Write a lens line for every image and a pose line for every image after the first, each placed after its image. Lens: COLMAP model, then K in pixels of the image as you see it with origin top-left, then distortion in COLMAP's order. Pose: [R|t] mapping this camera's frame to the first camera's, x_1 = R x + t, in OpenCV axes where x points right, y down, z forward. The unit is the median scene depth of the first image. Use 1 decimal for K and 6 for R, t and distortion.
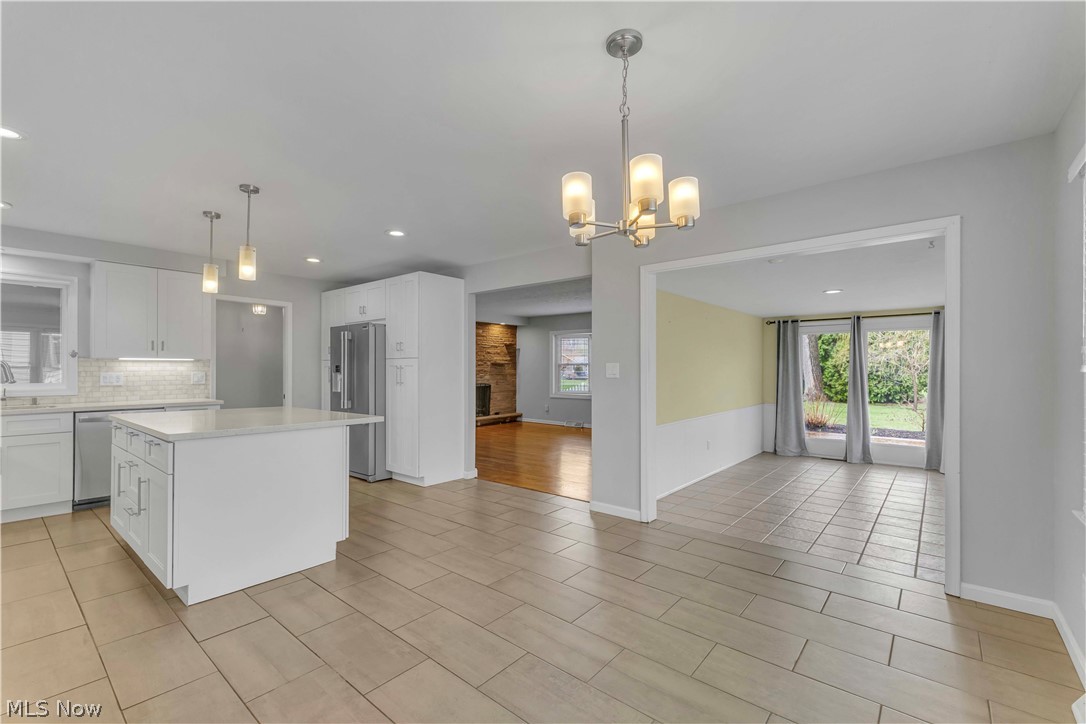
lens RADIAL K [[473.9, 0, 542.0], [0, 473.9, 368.7], [0, 0, 1]] dist [0.011325, -0.002486]
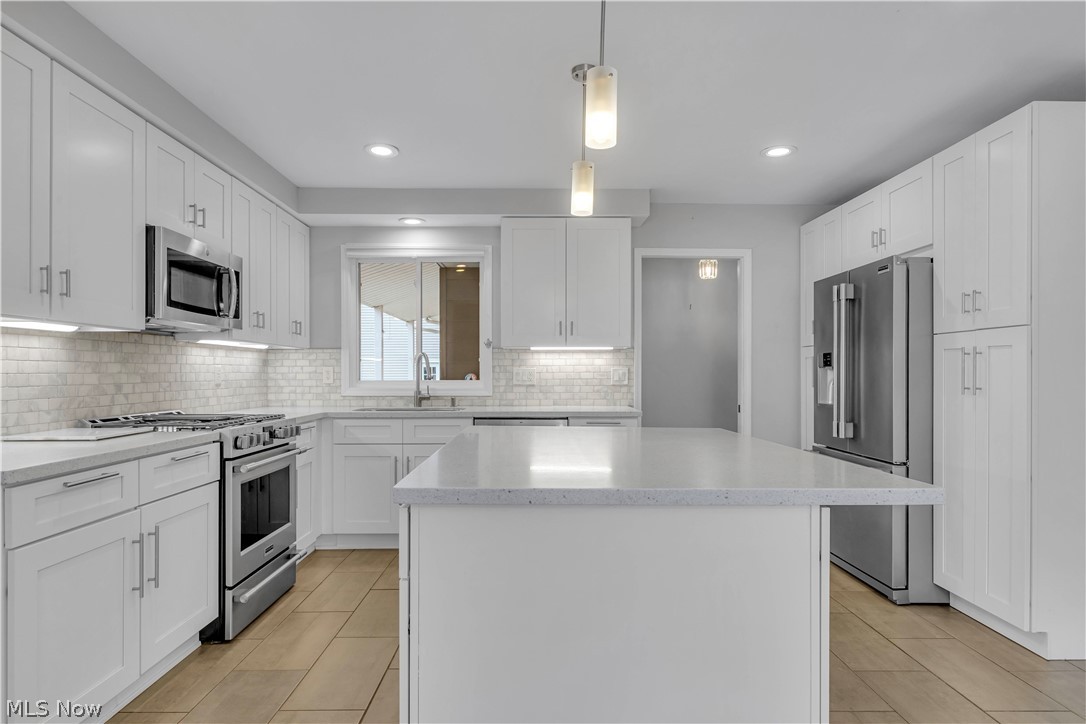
lens RADIAL K [[623.5, 0, 535.9], [0, 623.5, 378.6], [0, 0, 1]] dist [0.002939, -0.005083]
pose [[0.647723, 0.005422, -0.761857, -0.116324], [0.001600, 0.999963, 0.008477, 0.014479], [0.761874, -0.006710, 0.647690, 0.314110]]
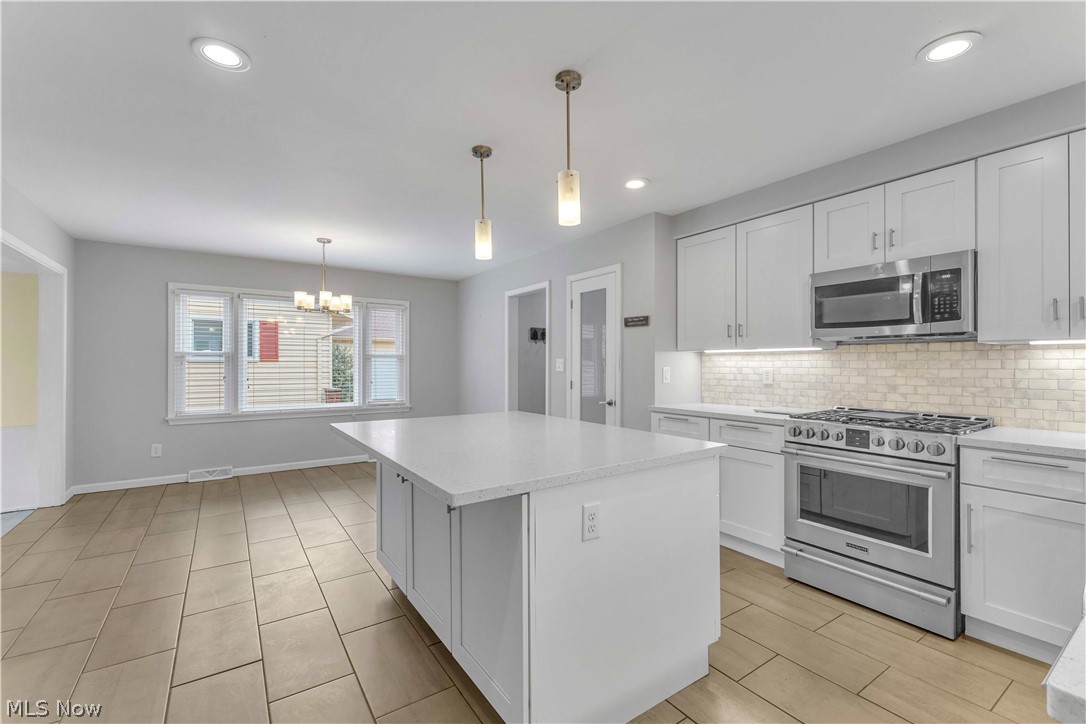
lens RADIAL K [[473.9, 0, 538.9], [0, 473.9, 360.3], [0, 0, 1]] dist [0.011325, -0.002486]
pose [[-0.961086, 0.000097, 0.276250, -0.518967], [-0.001870, 0.999975, -0.006855, 0.000584], [-0.276244, -0.007105, -0.961061, 0.980867]]
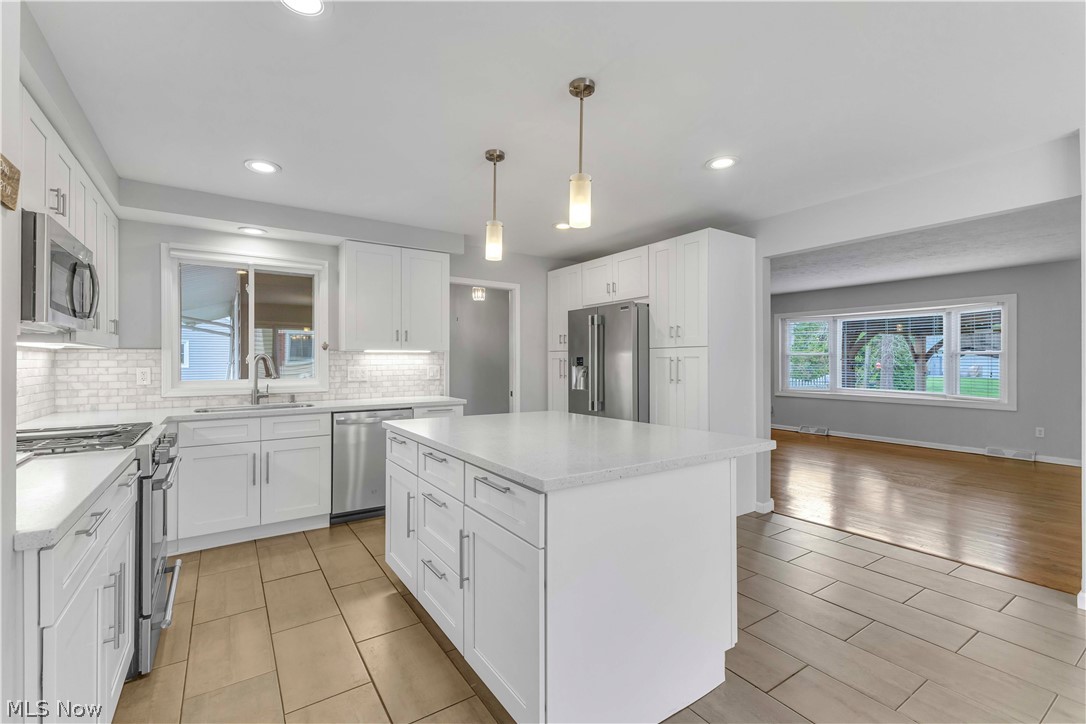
lens RADIAL K [[473.9, 0, 540.2], [0, 473.9, 362.4], [0, 0, 1]] dist [0.011325, -0.002486]
pose [[0.960074, -0.002488, -0.279735, -0.267657], [0.003741, 0.999985, 0.003946, -0.001687], [0.279721, -0.004835, 0.960069, 0.198290]]
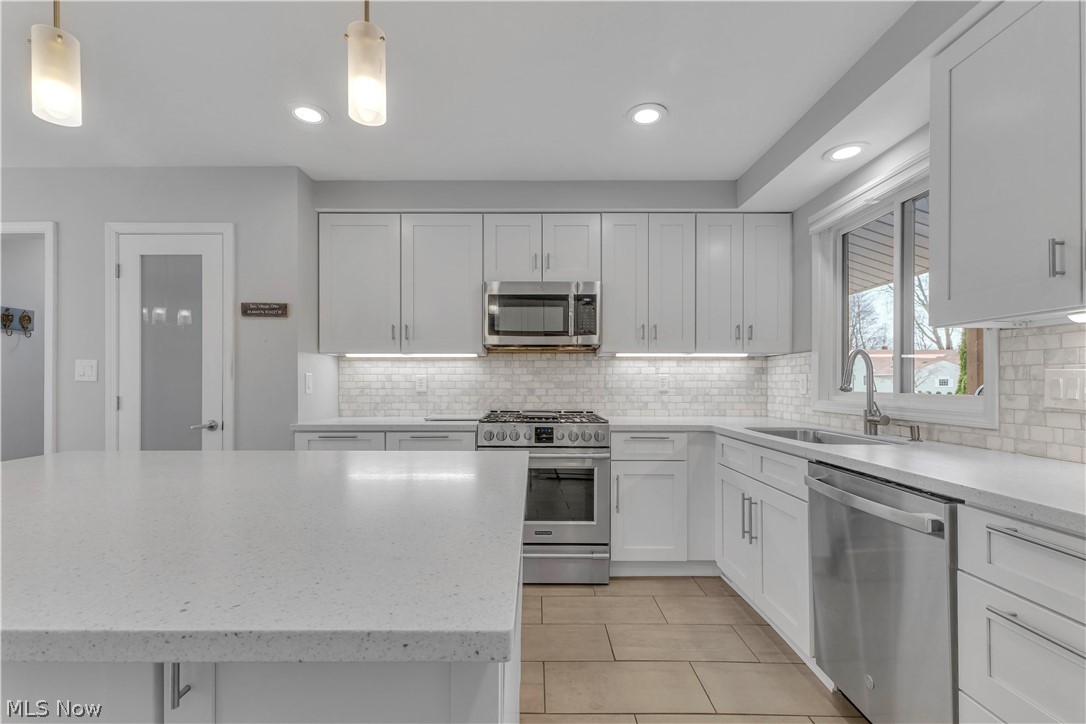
lens RADIAL K [[473.9, 0, 535.8], [0, 473.9, 381.8], [0, 0, 1]] dist [0.011325, -0.002486]
pose [[-0.768093, -0.000998, -0.640338, -0.365166], [-0.000955, 0.999999, -0.000413, 0.014558], [0.640338, 0.000294, -0.768093, 0.847352]]
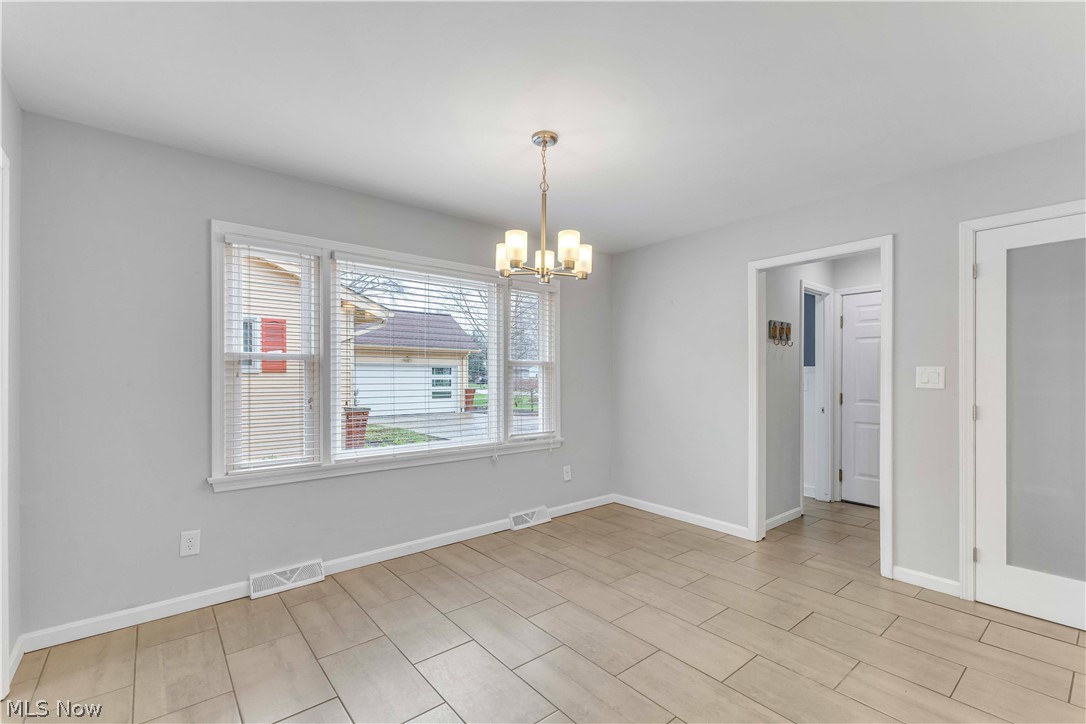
lens RADIAL K [[473.9, 0, 538.3], [0, 473.9, 375.1], [0, 0, 1]] dist [0.011325, -0.002486]
pose [[-0.983005, -0.001964, 0.183571, -0.019048], [-0.001924, 0.999998, 0.000396, 0.000915], [-0.183571, 0.000036, -0.983006, 0.721910]]
